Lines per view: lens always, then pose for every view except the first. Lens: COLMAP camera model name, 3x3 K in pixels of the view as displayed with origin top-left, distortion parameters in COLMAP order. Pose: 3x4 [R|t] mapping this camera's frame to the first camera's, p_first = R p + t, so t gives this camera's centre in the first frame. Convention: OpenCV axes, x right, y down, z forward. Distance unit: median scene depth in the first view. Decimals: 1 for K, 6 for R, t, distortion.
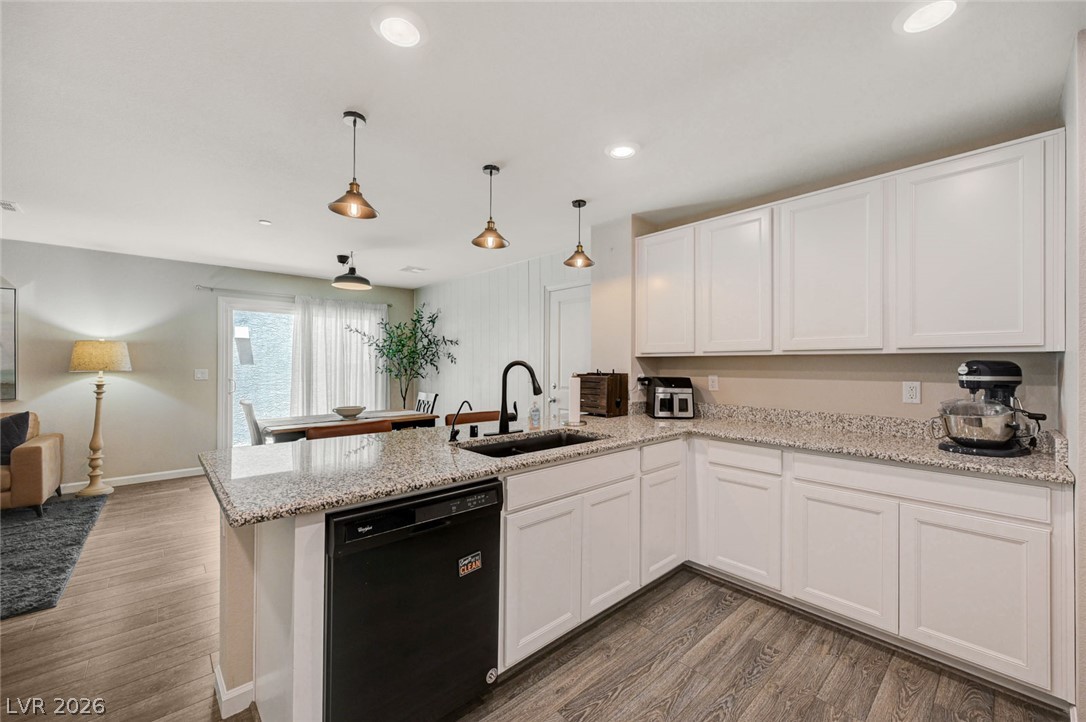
lens RADIAL K [[428.9, 0, 550.7], [0, 428.9, 363.2], [0, 0, 1]] dist [-0.000384, -0.000800]
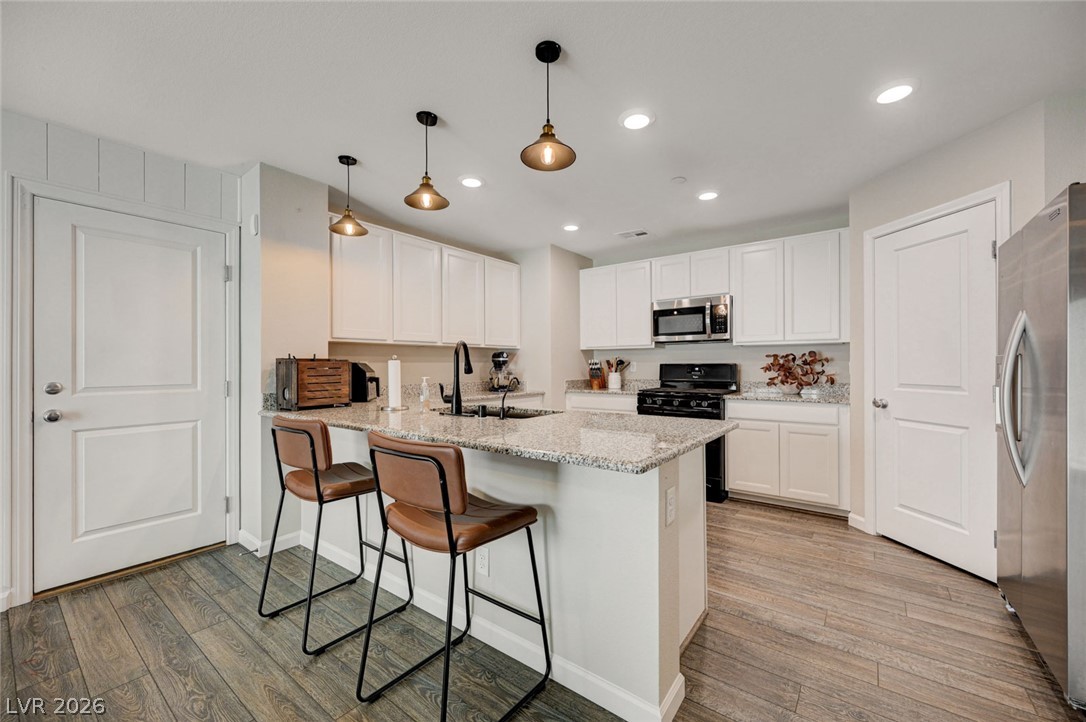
lens RADIAL K [[428.9, 0, 548.8], [0, 428.9, 363.9], [0, 0, 1]] dist [-0.000384, -0.000800]
pose [[-0.178369, 0.001037, 0.983963, -0.999680], [0.004197, 0.999991, -0.000293, 0.046125], [-0.983955, 0.004077, -0.178372, 0.882552]]
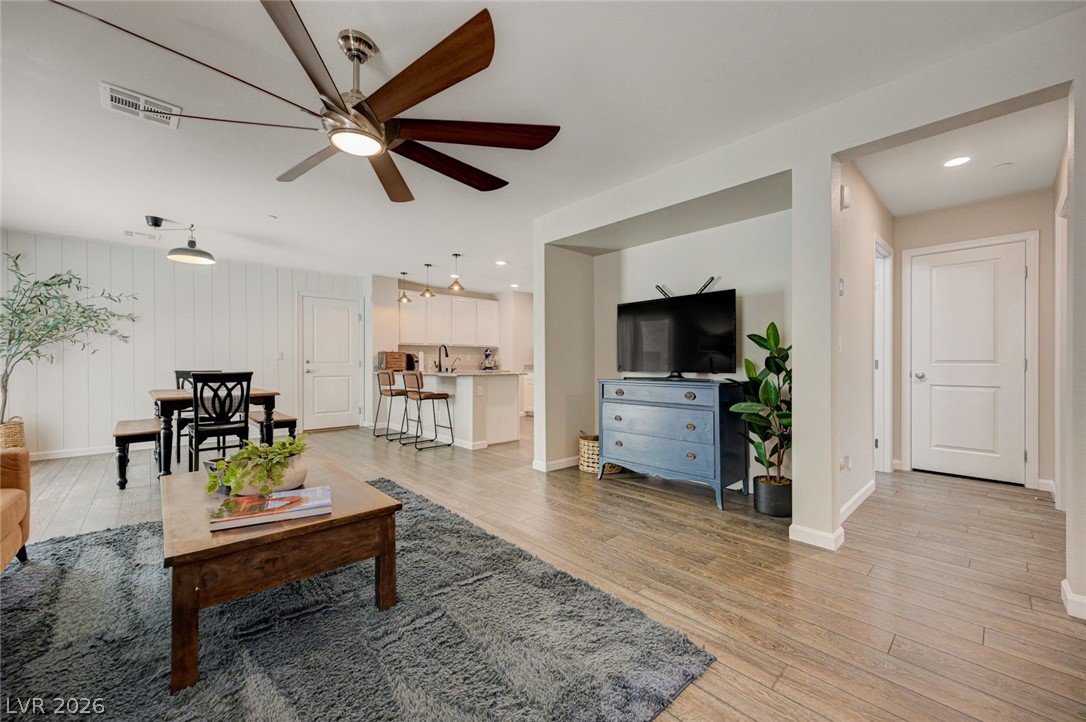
lens RADIAL K [[428.9, 0, 541.1], [0, 428.9, 360.0], [0, 0, 1]] dist [-0.000384, -0.000800]
pose [[0.010152, 0.005155, 0.999935, -2.448200], [0.001770, 0.999985, -0.005173, 0.096378], [-0.999947, 0.001823, 0.010143, 0.330830]]
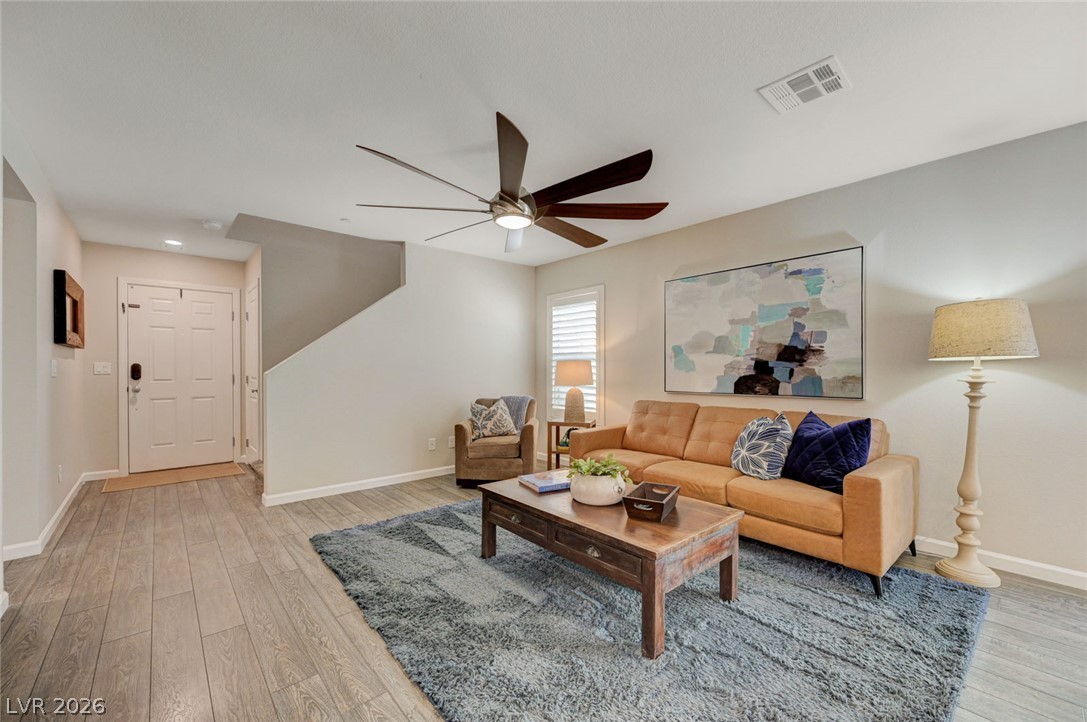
lens RADIAL K [[429.3, 0, 546.3], [0, 429.3, 370.9], [0, 0, 1]] dist [-0.000384, -0.000800]
pose [[-0.019558, 0.005277, -0.999795, -0.787279], [0.000599, 0.999986, 0.005267, 0.050538], [0.999809, -0.000496, -0.019561, 0.735571]]
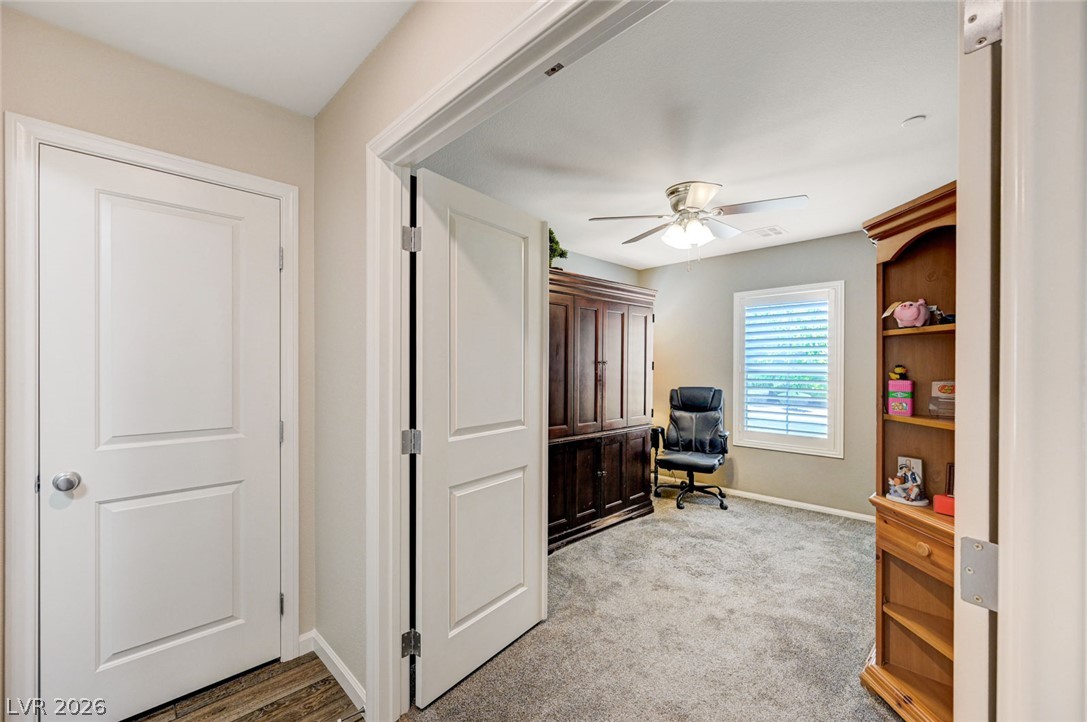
lens RADIAL K [[453.6, 0, 535.9], [0, 453.6, 371.7], [0, 0, 1]] dist [-0.001840, 0.000384]
pose [[-0.999917, -0.005154, -0.011812, -1.537971], [-0.005242, 0.999959, 0.007382, 0.001927], [0.011773, 0.007443, -0.999903, -0.388217]]
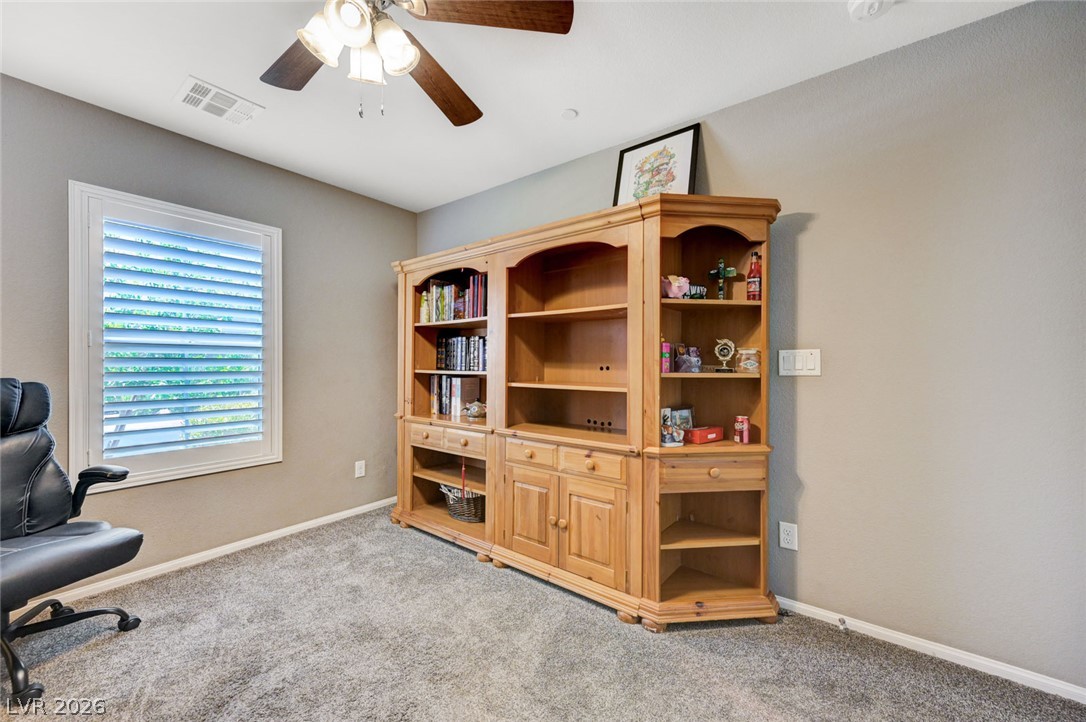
lens RADIAL K [[428.9, 0, 545.3], [0, 428.9, 359.7], [0, 0, 1]] dist [-0.000384, -0.000800]
pose [[0.173182, -0.012805, -0.984807, -1.392583], [0.005957, 0.999911, -0.011954, 0.054792], [0.984872, -0.003797, 0.173243, -1.373382]]
